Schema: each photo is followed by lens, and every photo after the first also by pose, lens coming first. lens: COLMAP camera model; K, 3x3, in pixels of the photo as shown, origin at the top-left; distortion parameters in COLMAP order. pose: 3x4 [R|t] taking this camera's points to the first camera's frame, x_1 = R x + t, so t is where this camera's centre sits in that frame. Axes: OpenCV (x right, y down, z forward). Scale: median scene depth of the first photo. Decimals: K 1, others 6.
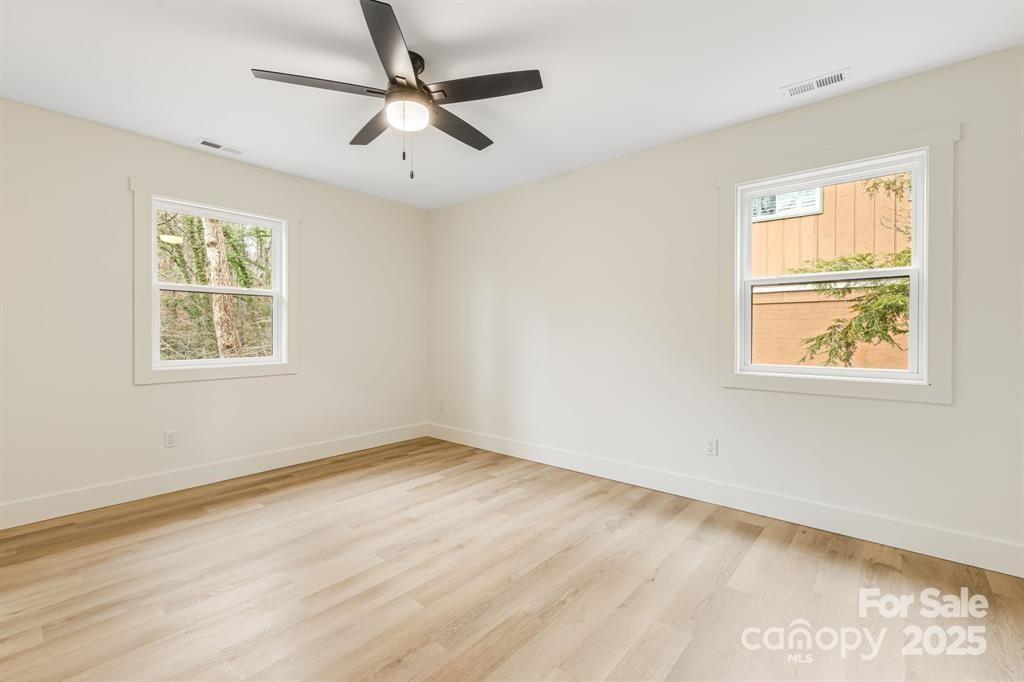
lens RADIAL K [[447.1, 0, 513.0], [0, 447.1, 334.7], [0, 0, 1]] dist [0.002813, 0.000208]
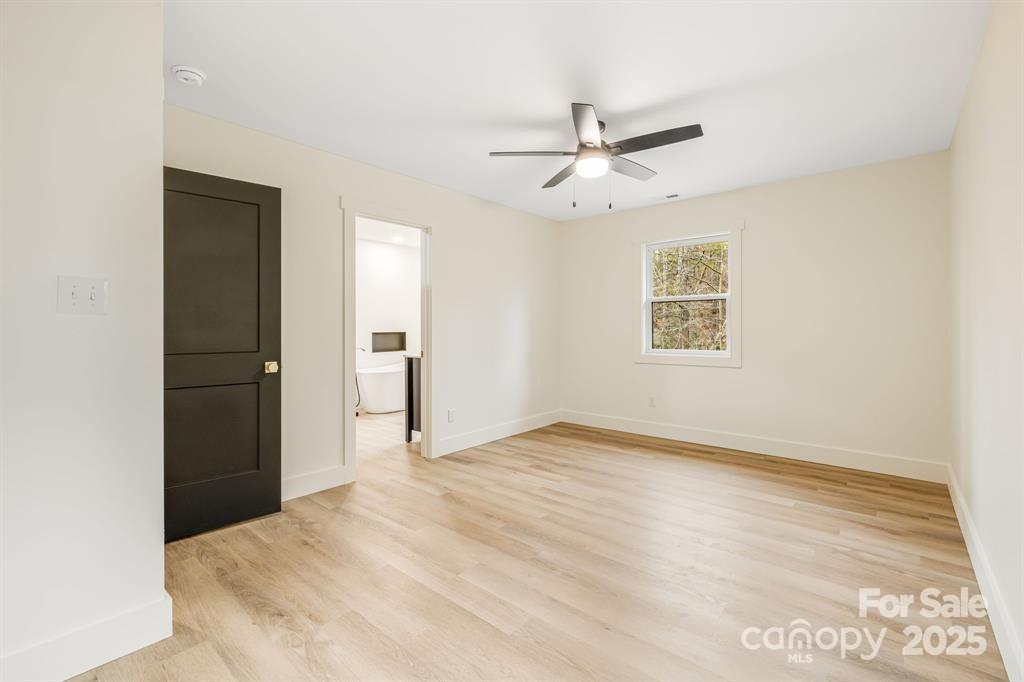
lens RADIAL K [[448.3, 0, 511.7], [0, 448.3, 325.9], [0, 0, 1]] dist [0.000364, -0.000338]
pose [[-0.005218, -0.004990, -0.999974, 0.782895], [-0.002669, 0.999984, -0.004976, -0.011685], [0.999983, 0.002643, -0.005231, 0.555234]]
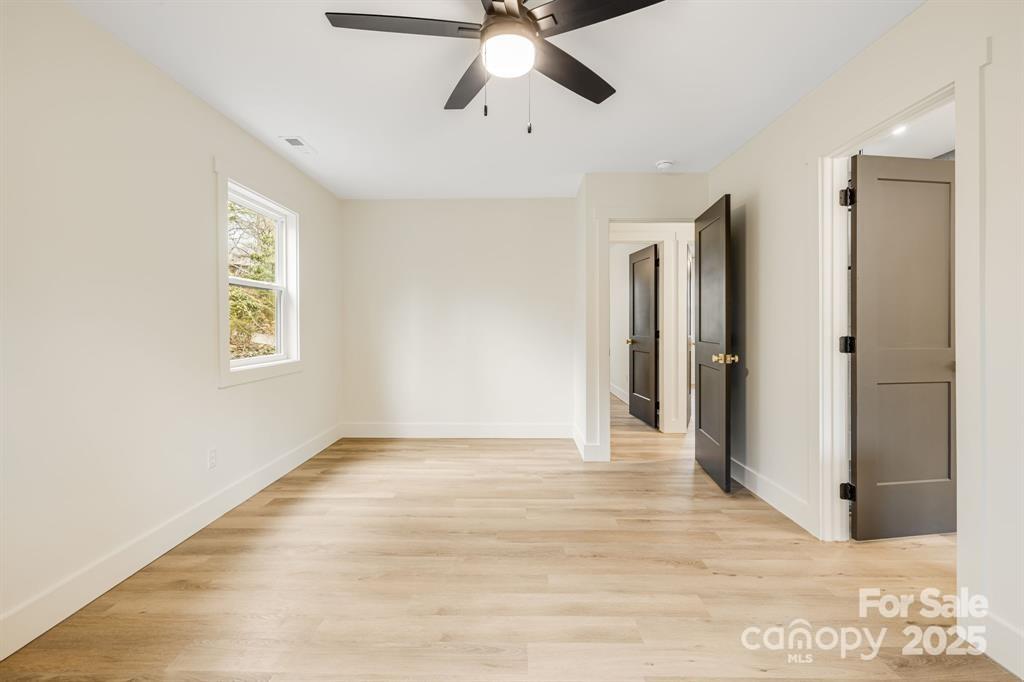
lens RADIAL K [[448.3, 0, 511.7], [0, 448.3, 325.9], [0, 0, 1]] dist [0.000364, -0.000338]
pose [[-0.644304, -0.001887, 0.764767, -0.608135], [0.006051, 0.999953, 0.007565, -0.015420], [-0.764746, 0.009502, -0.644262, 1.088263]]
